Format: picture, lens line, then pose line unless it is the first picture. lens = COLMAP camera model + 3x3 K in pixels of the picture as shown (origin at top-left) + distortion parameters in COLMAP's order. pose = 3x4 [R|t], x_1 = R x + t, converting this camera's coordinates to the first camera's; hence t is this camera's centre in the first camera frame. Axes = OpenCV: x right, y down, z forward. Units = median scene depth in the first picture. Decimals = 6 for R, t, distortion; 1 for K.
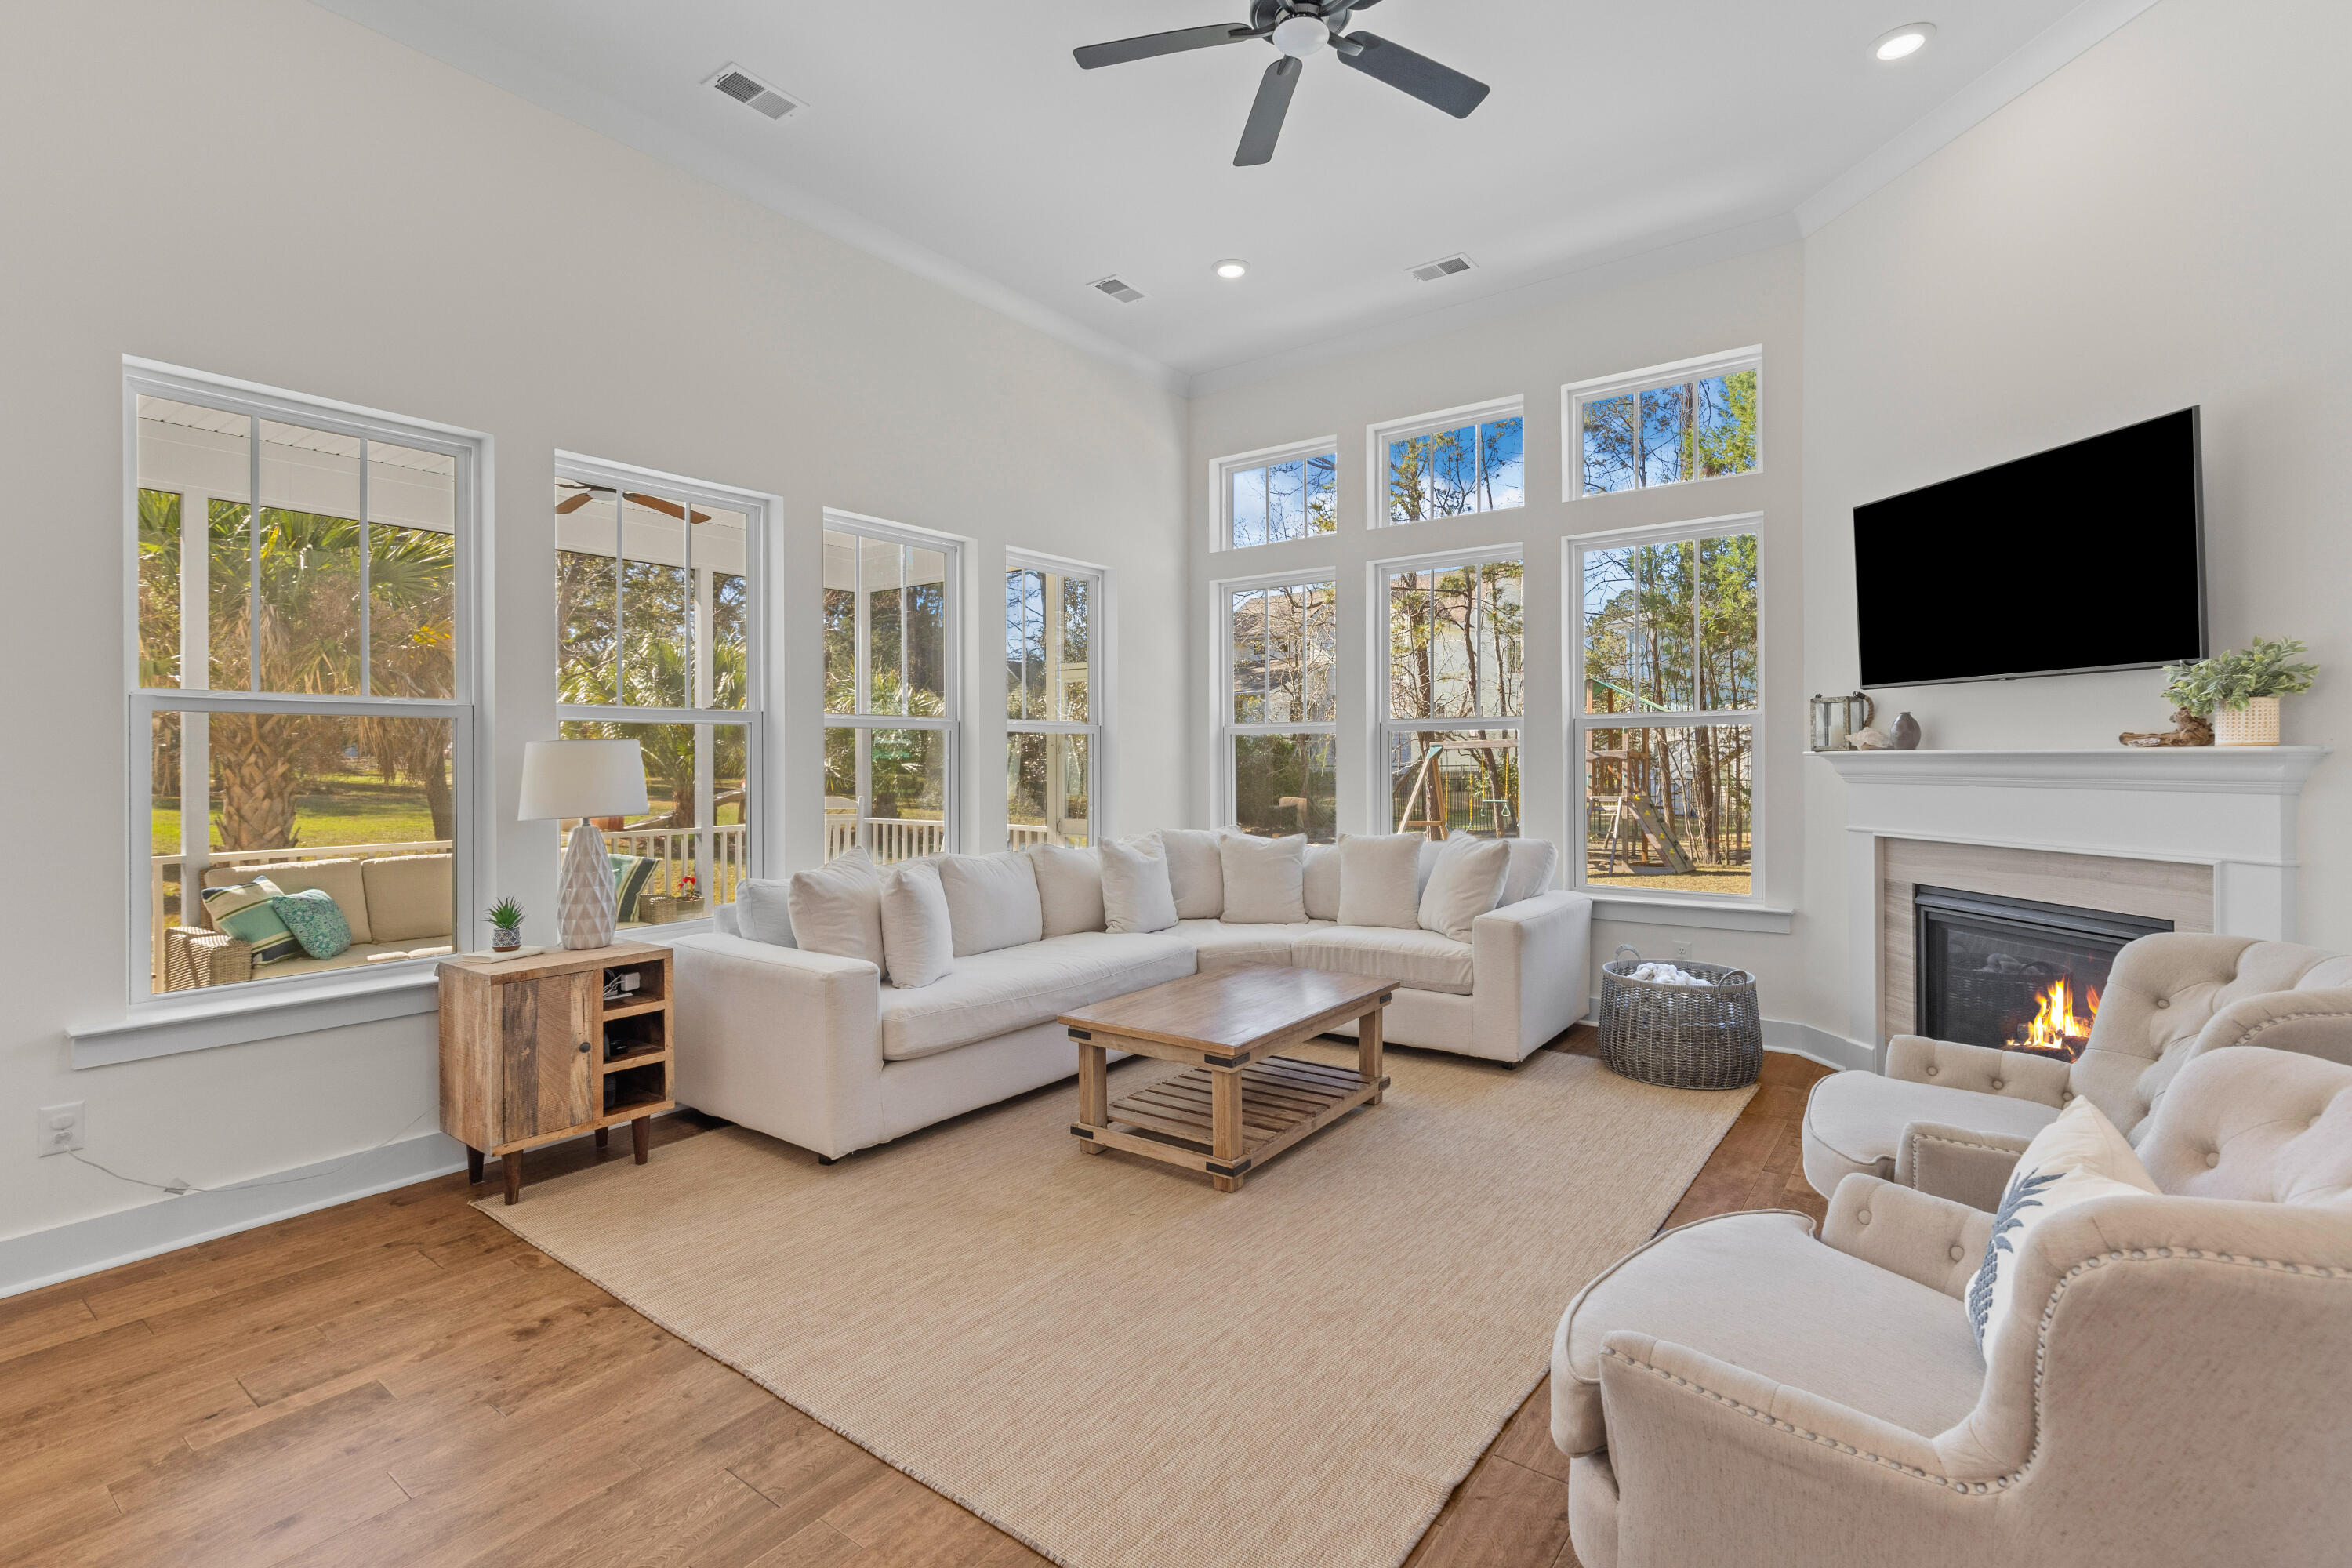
lens RADIAL K [[1080.4, 0, 1183.6], [0, 1080.4, 767.2], [0, 0, 1]] dist [-0.000221, -0.001228]
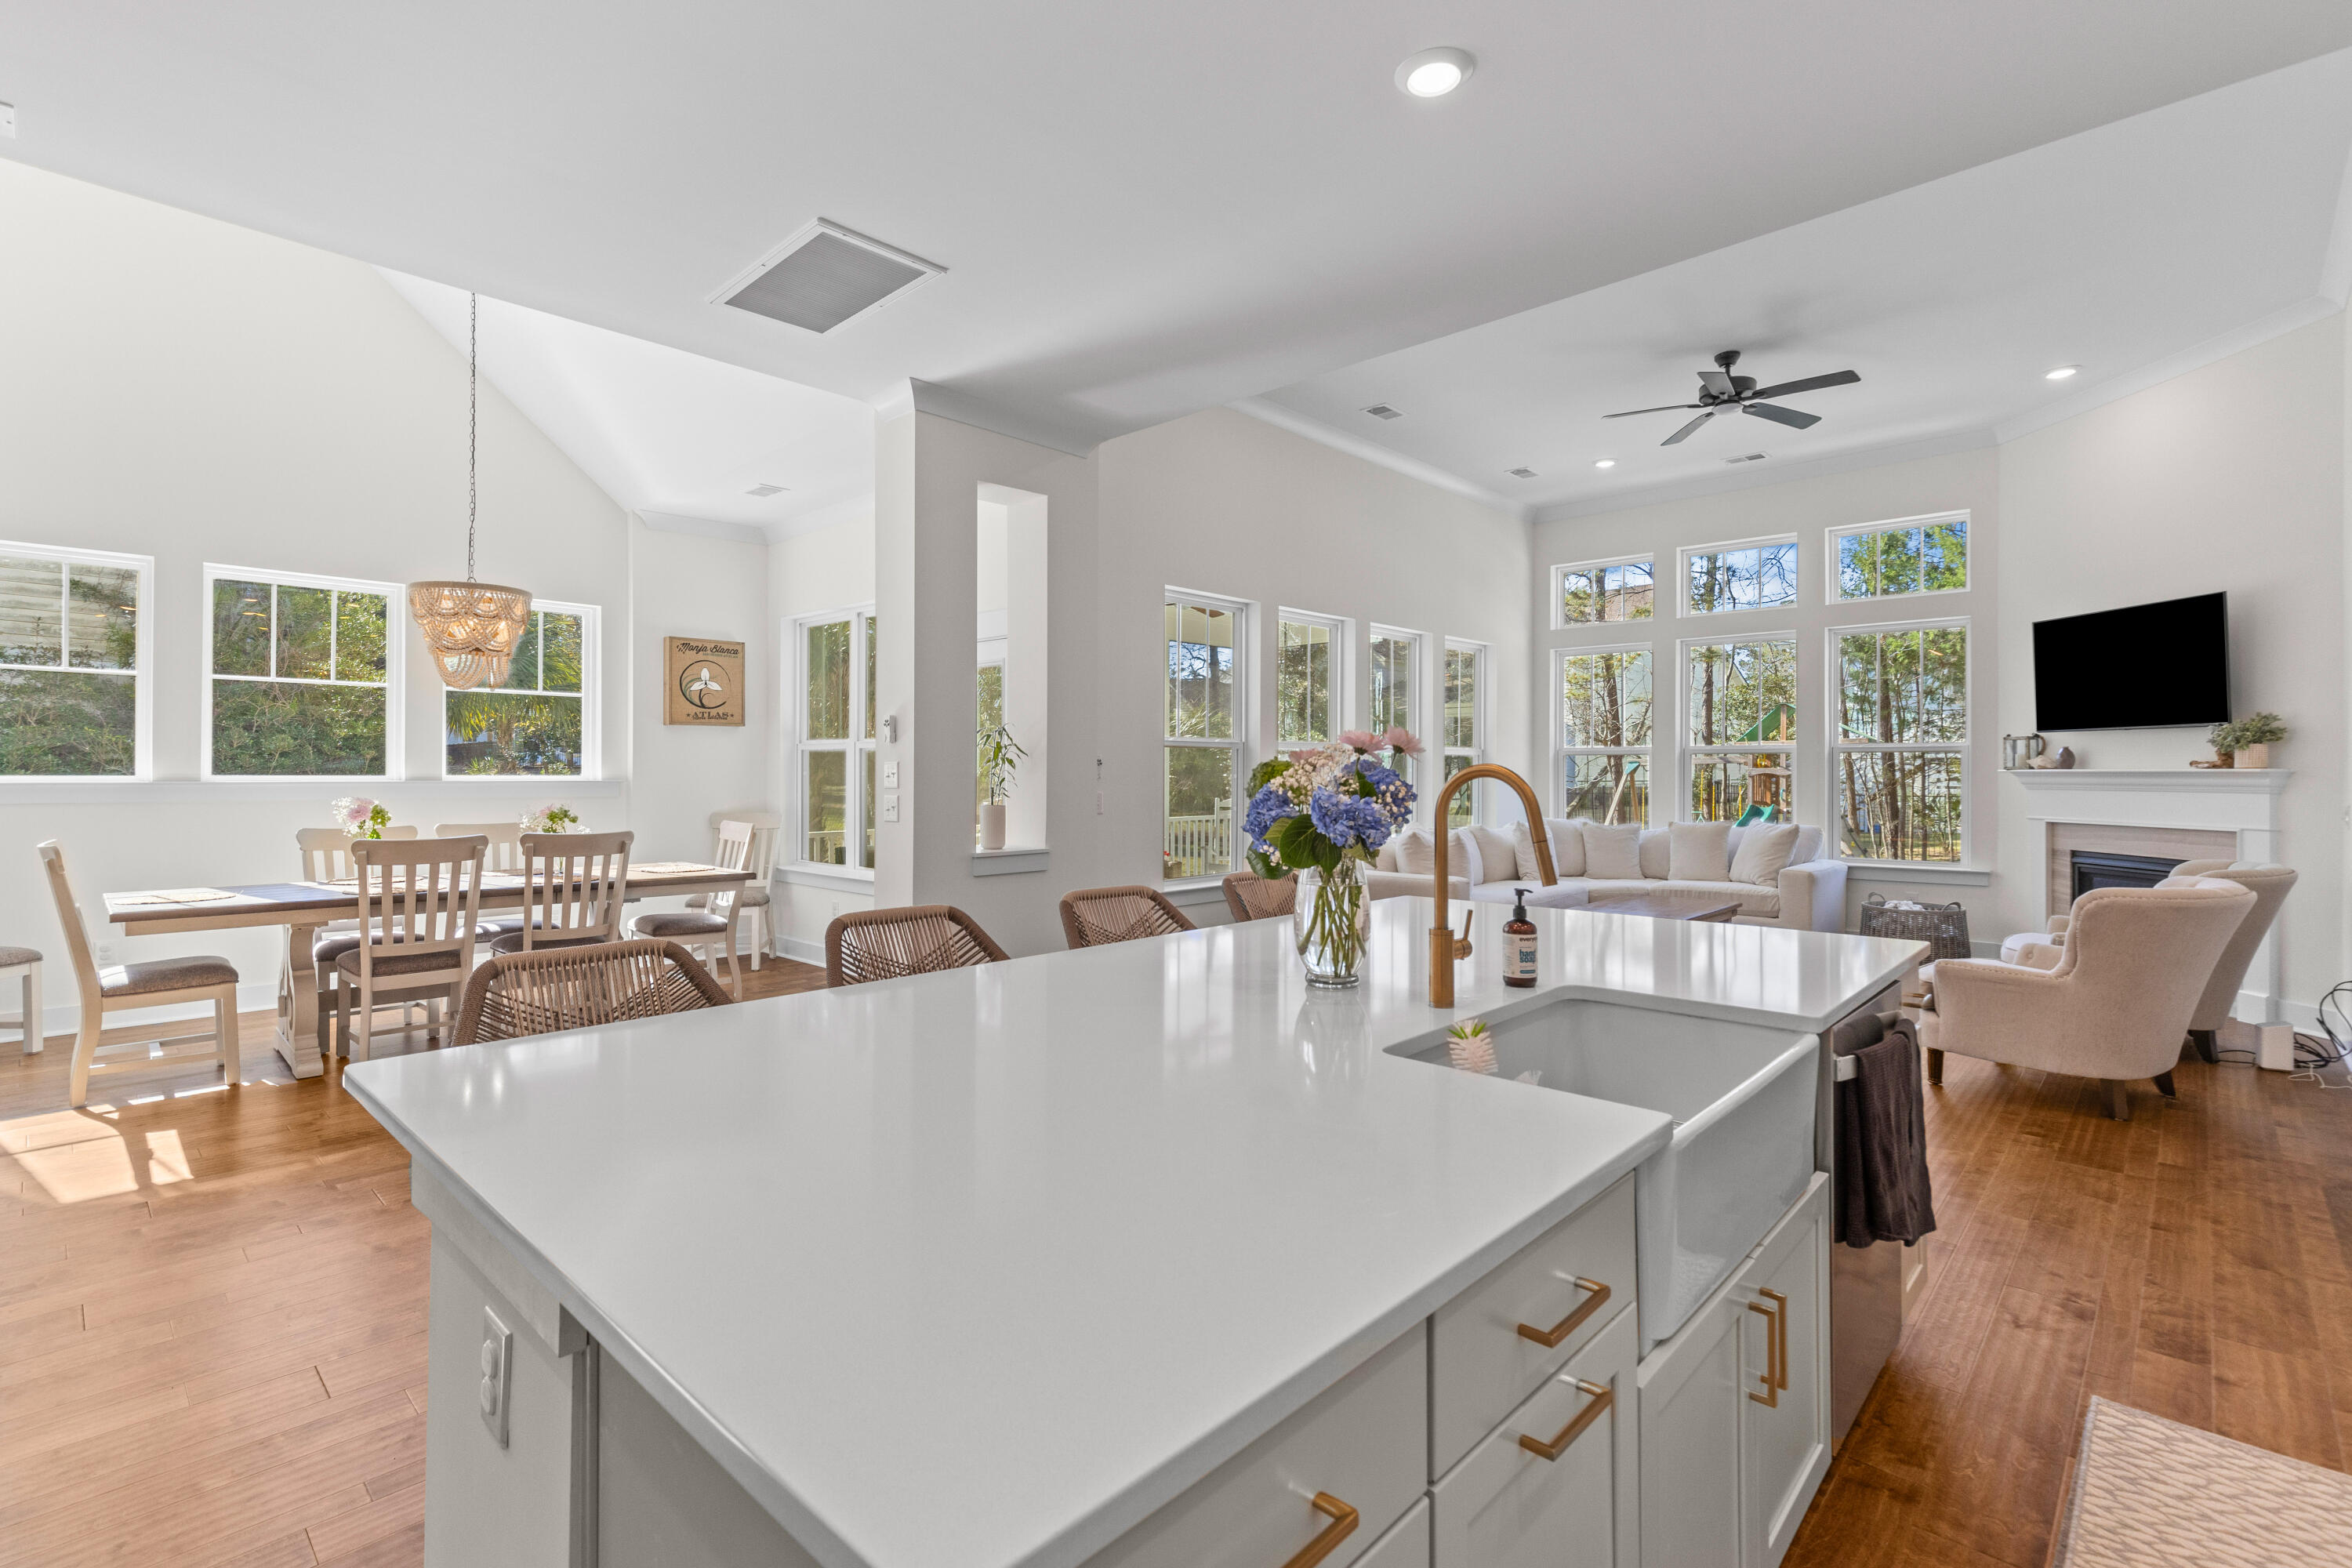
lens RADIAL K [[1080.4, 0, 1171.6], [0, 1080.4, 777.5], [0, 0, 1]] dist [-0.000221, -0.001228]
pose [[0.992182, 0.006211, -0.124645, -0.471076], [-0.006684, 0.999972, -0.003378, 0.010897], [0.124620, 0.004185, 0.992196, -0.788695]]
